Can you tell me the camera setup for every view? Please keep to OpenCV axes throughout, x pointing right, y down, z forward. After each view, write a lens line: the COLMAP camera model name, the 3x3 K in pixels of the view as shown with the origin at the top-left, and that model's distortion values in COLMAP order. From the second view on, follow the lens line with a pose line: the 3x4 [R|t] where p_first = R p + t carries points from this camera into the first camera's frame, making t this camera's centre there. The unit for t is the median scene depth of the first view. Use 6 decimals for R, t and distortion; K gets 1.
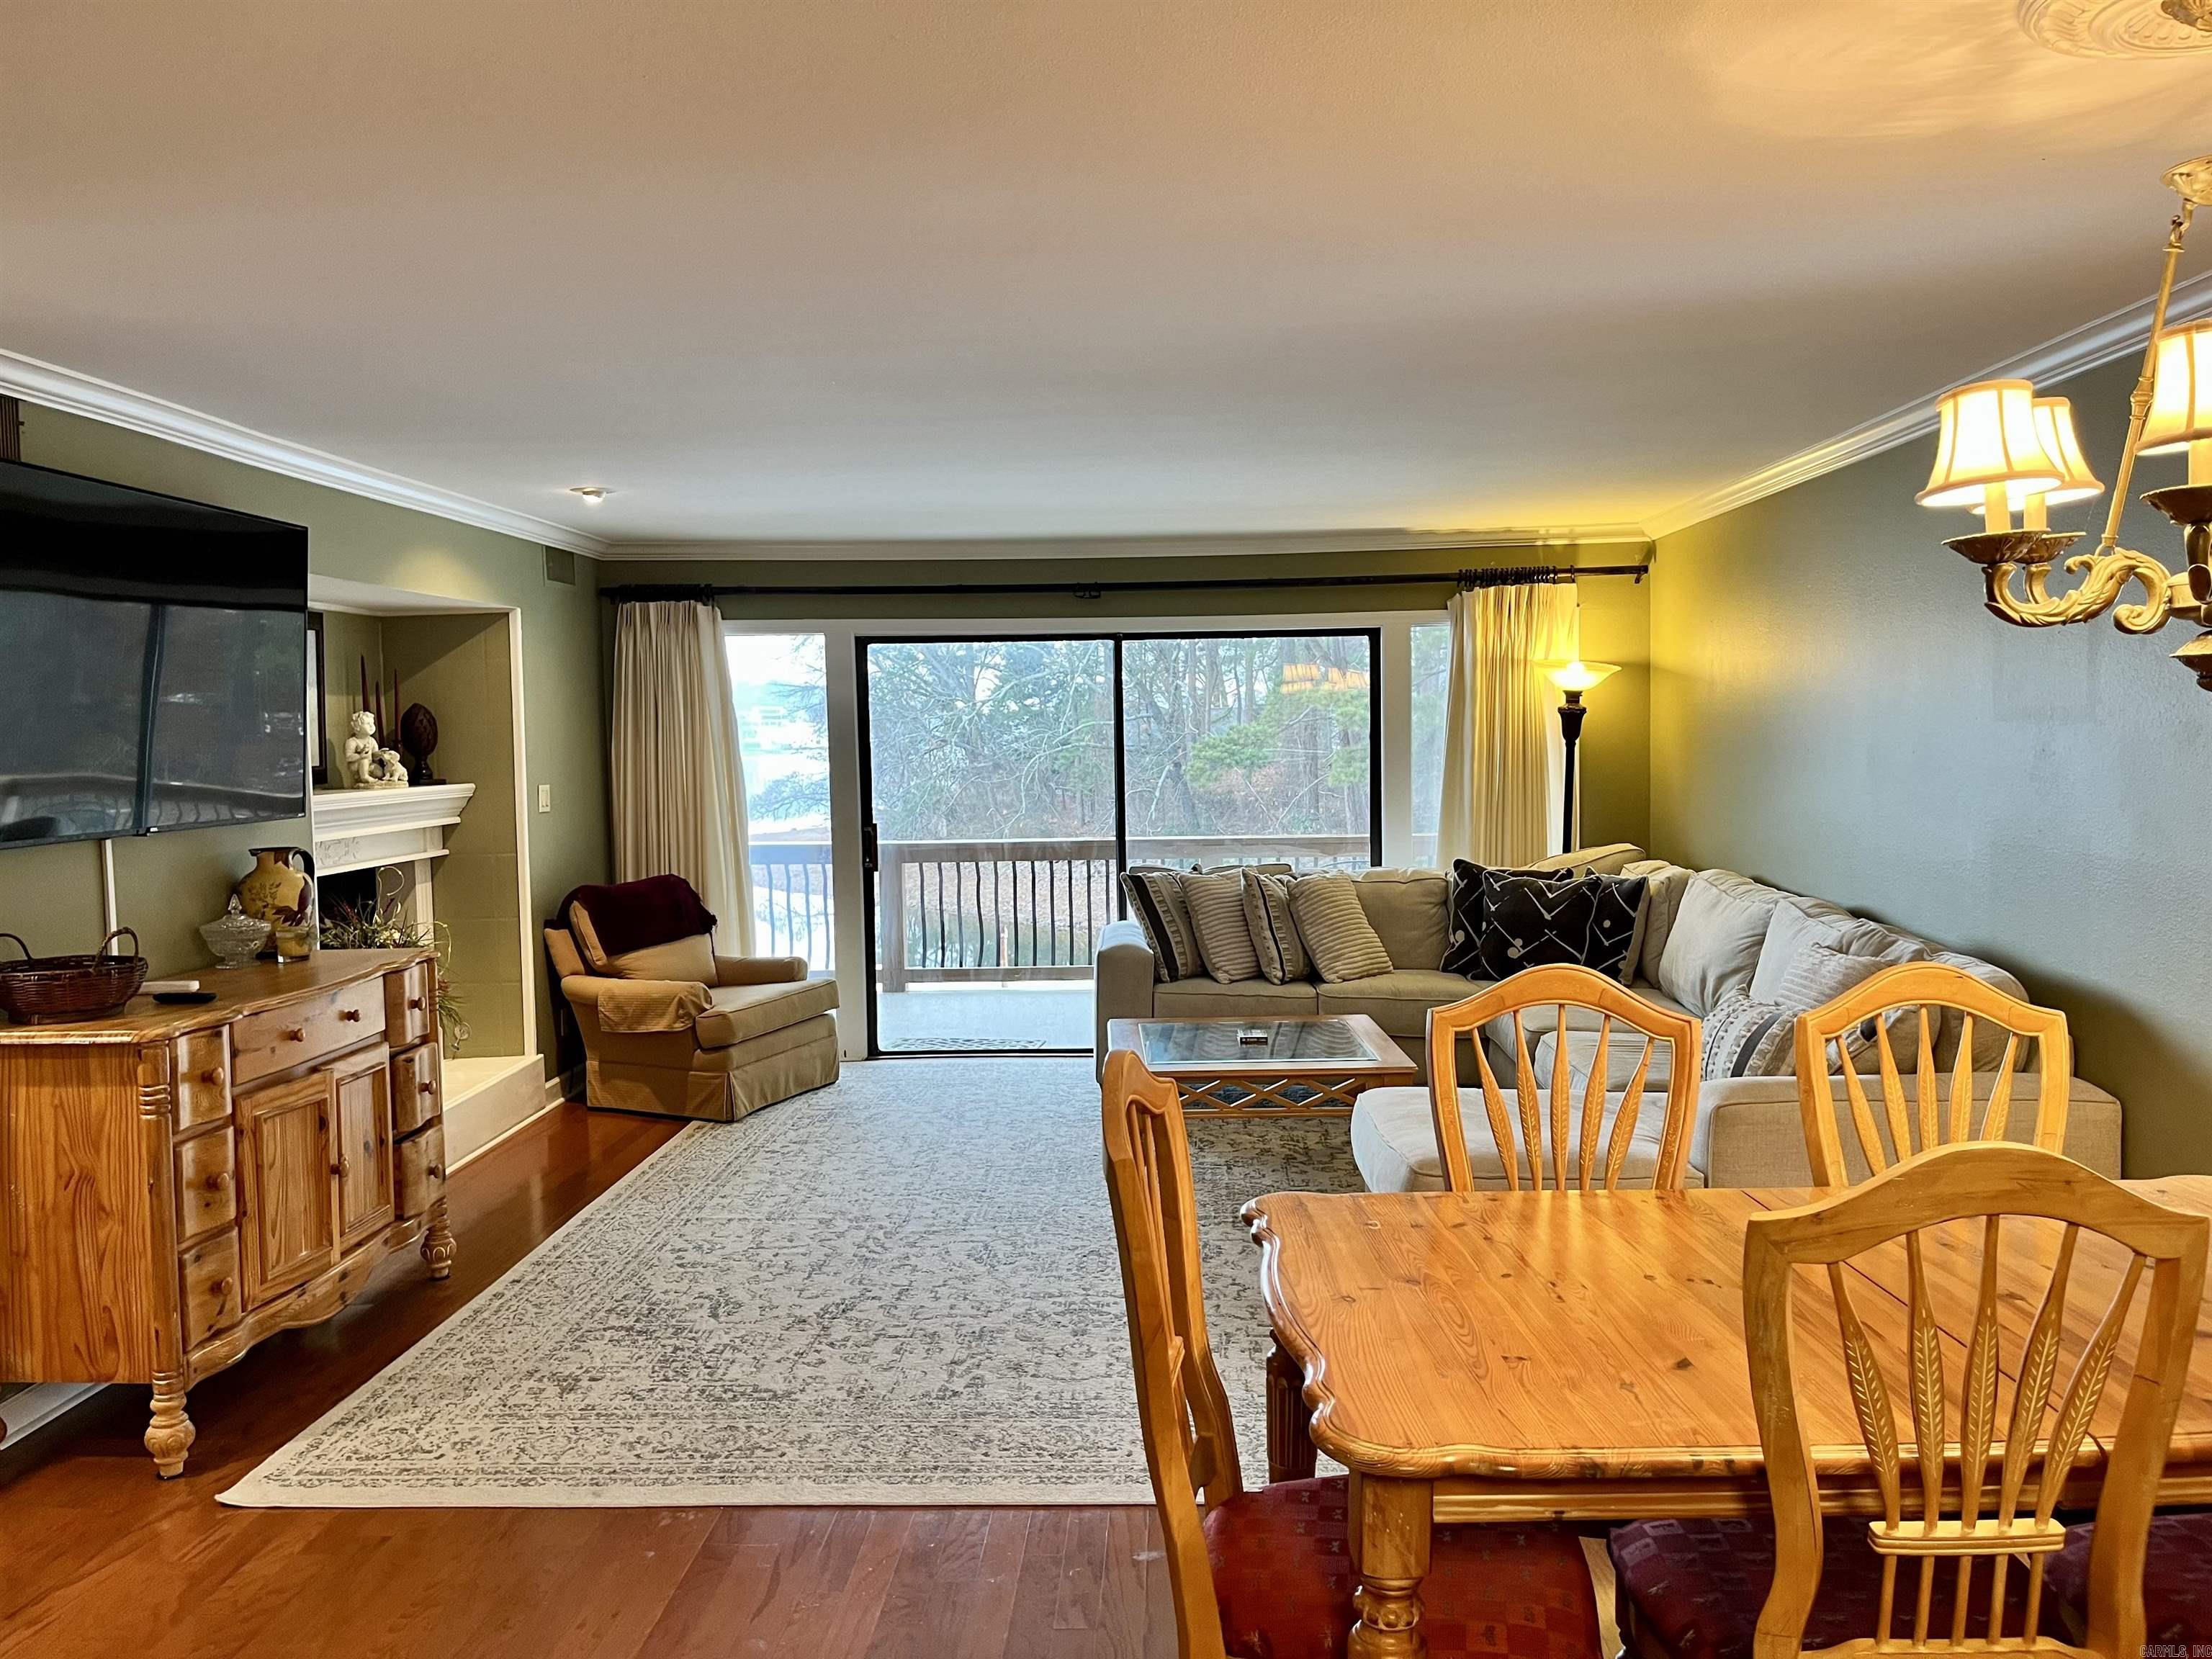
lens RADIAL K [[1676.2, 0, 1108.5], [0, 1676.2, 832.1], [0, 0, 1]] dist [0.066143, -0.084948]
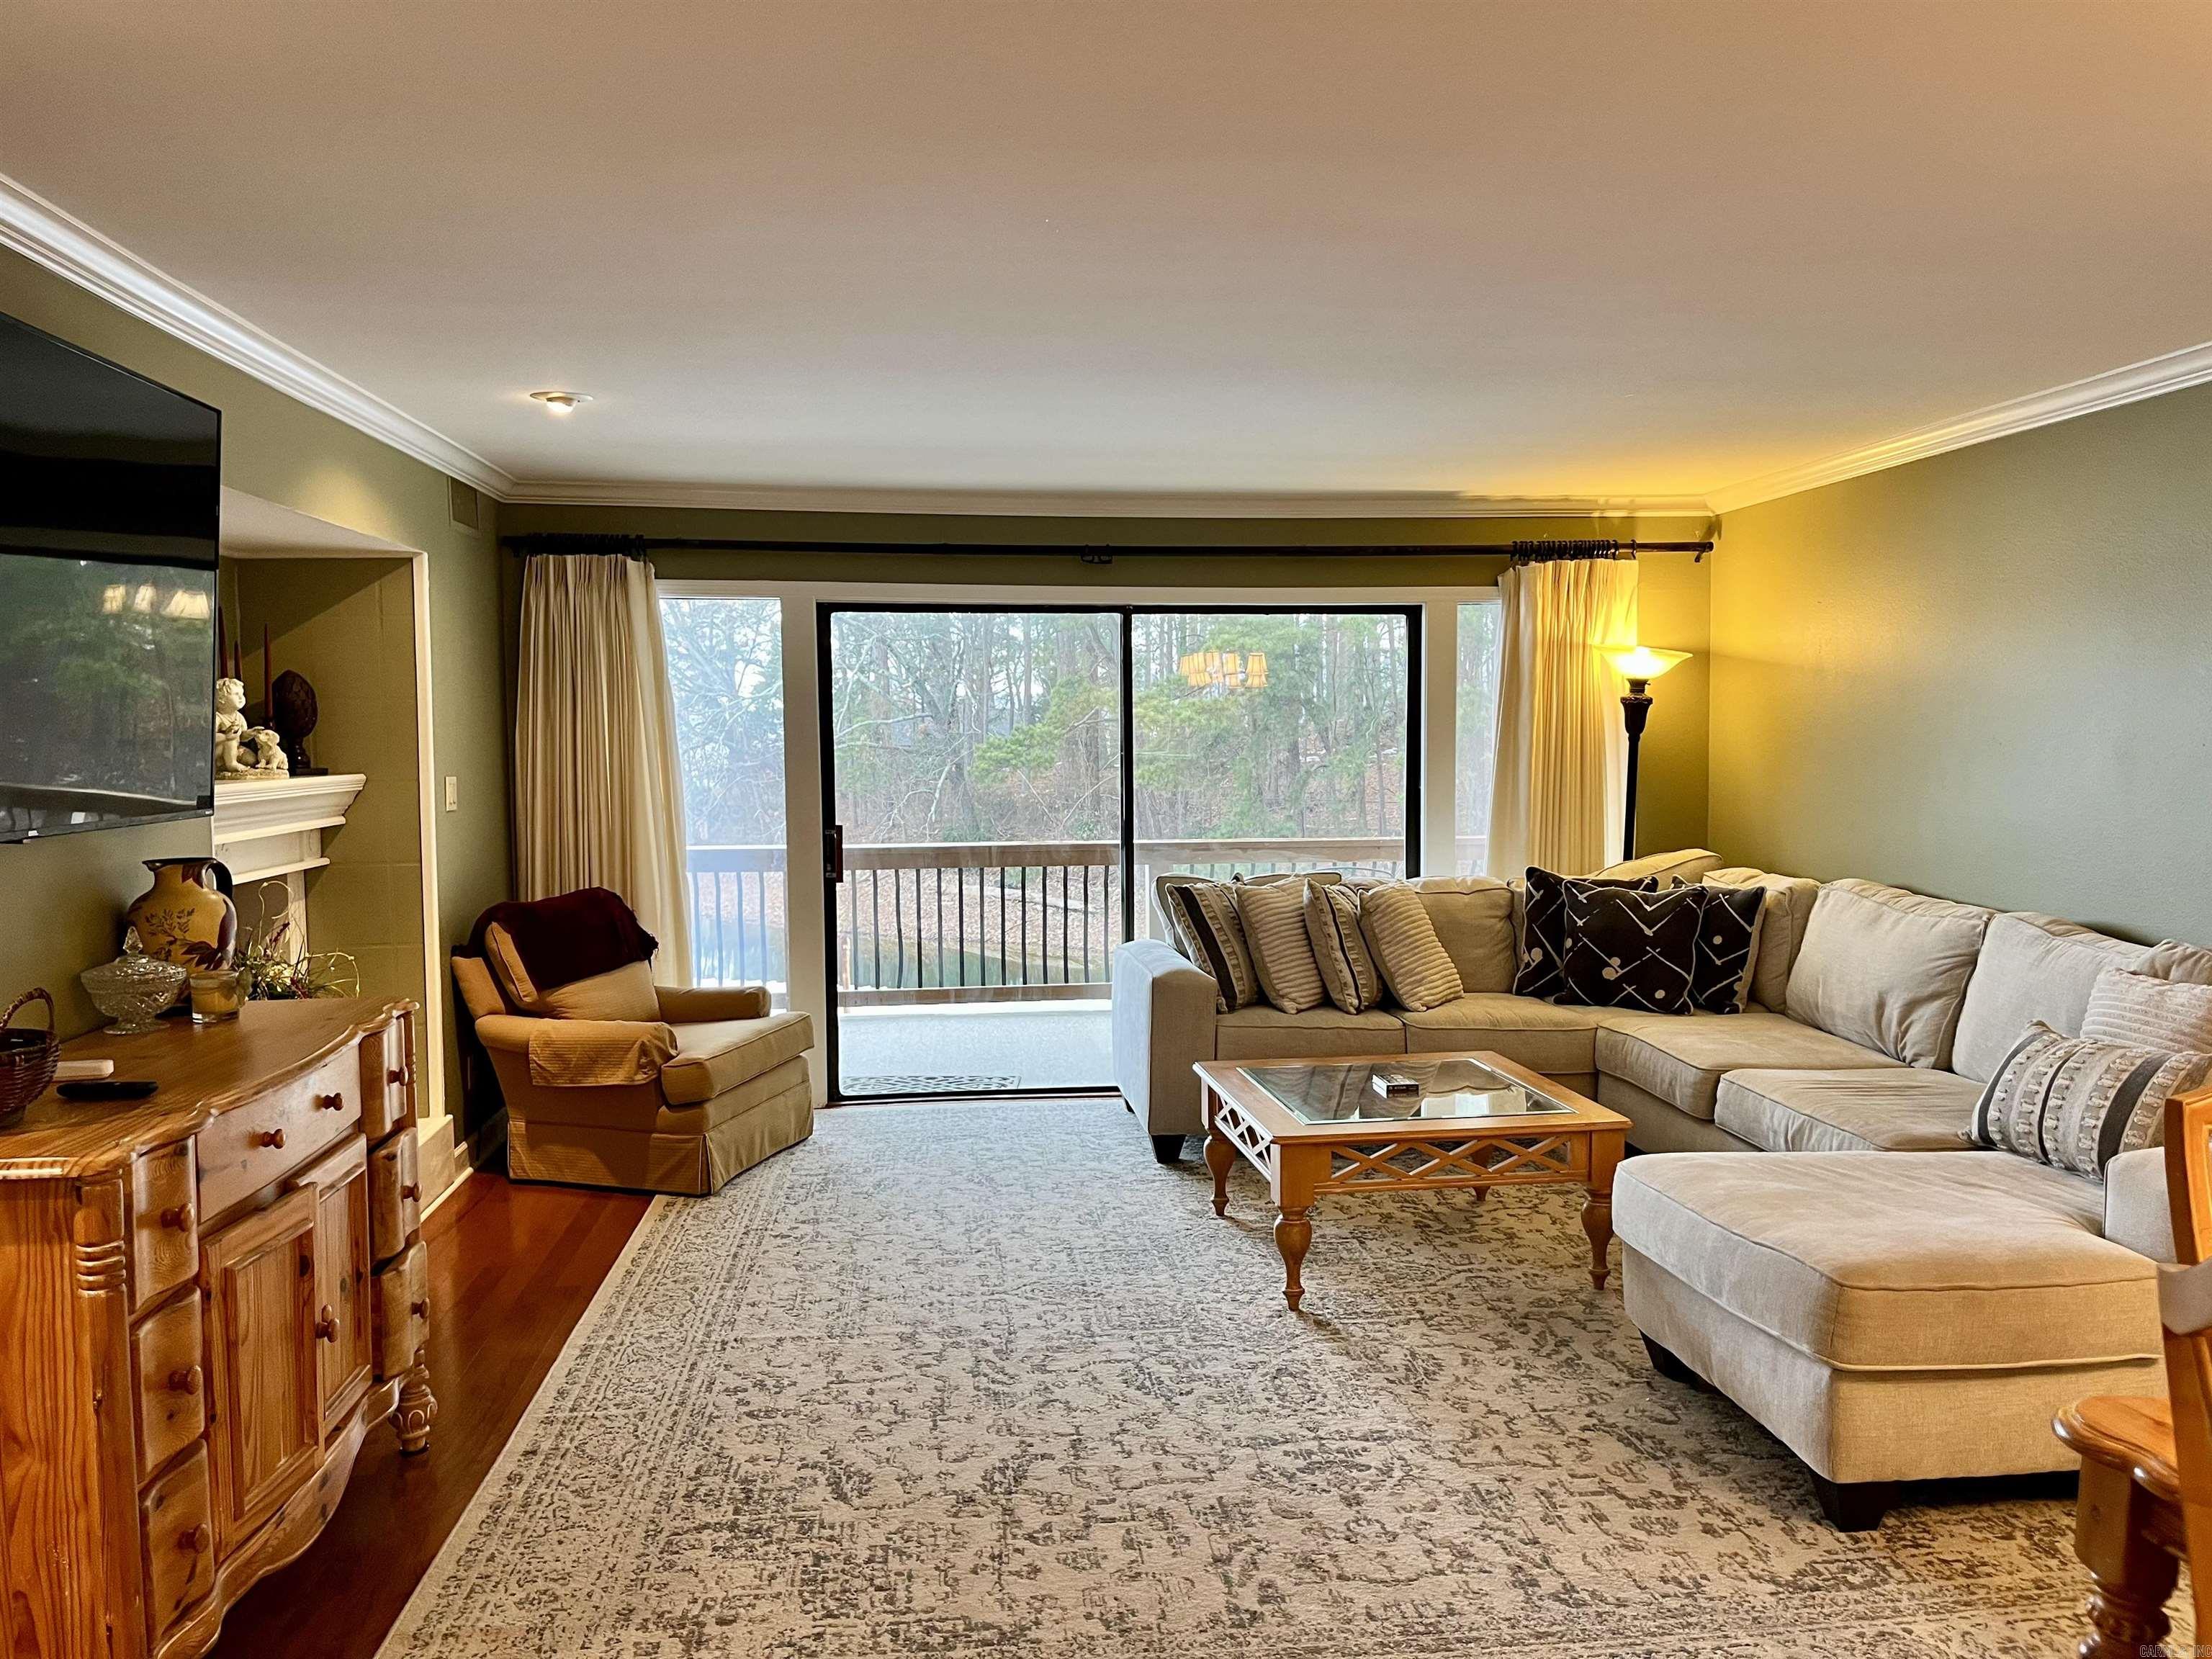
lens RADIAL K [[1676.2, 0, 1117.7], [0, 1676.2, 835.4], [0, 0, 1]] dist [0.066143, -0.084948]
pose [[0.988485, 0.000506, 0.151321, -0.189718], [-0.000594, 1.000000, 0.000540, -0.001144], [-0.151321, -0.000623, 0.988485, 0.214990]]
